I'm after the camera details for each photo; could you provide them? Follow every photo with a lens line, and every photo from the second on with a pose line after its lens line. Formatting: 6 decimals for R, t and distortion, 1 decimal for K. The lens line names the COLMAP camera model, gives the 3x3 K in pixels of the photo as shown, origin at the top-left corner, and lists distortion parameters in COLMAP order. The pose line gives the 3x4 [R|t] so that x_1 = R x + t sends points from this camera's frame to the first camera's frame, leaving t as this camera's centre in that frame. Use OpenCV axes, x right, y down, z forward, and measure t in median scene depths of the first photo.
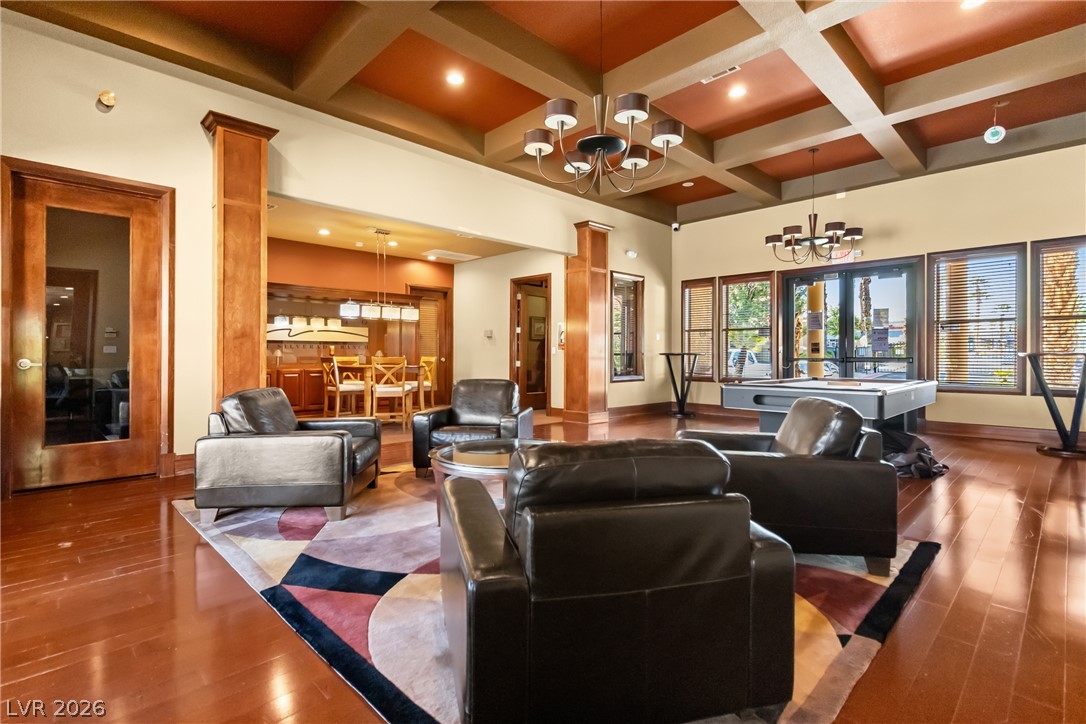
lens RADIAL K [[503.8, 0, 541.1], [0, 503.8, 355.1], [0, 0, 1]] dist [0.000154, 0.000381]
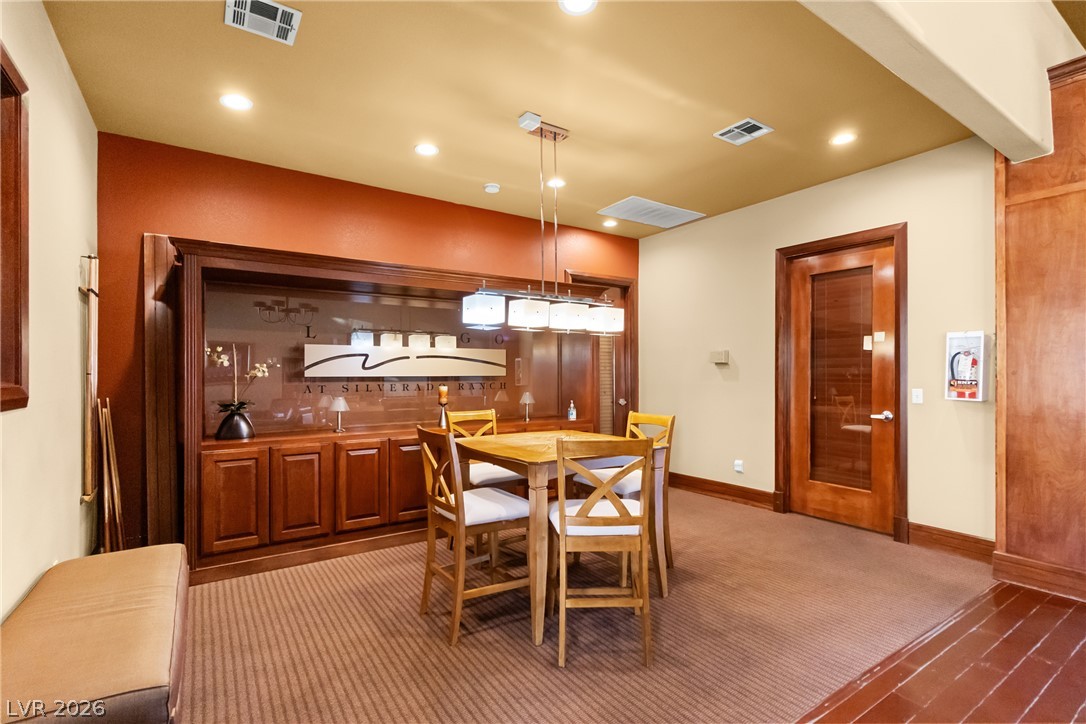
lens RADIAL K [[503.8, 0, 542.8], [0, 503.8, 366.2], [0, 0, 1]] dist [0.000154, 0.000381]
pose [[0.981465, -0.006585, -0.191529, -0.198246], [0.003602, 0.999867, -0.015917, -0.027291], [0.191608, 0.014932, 0.981358, 0.470621]]
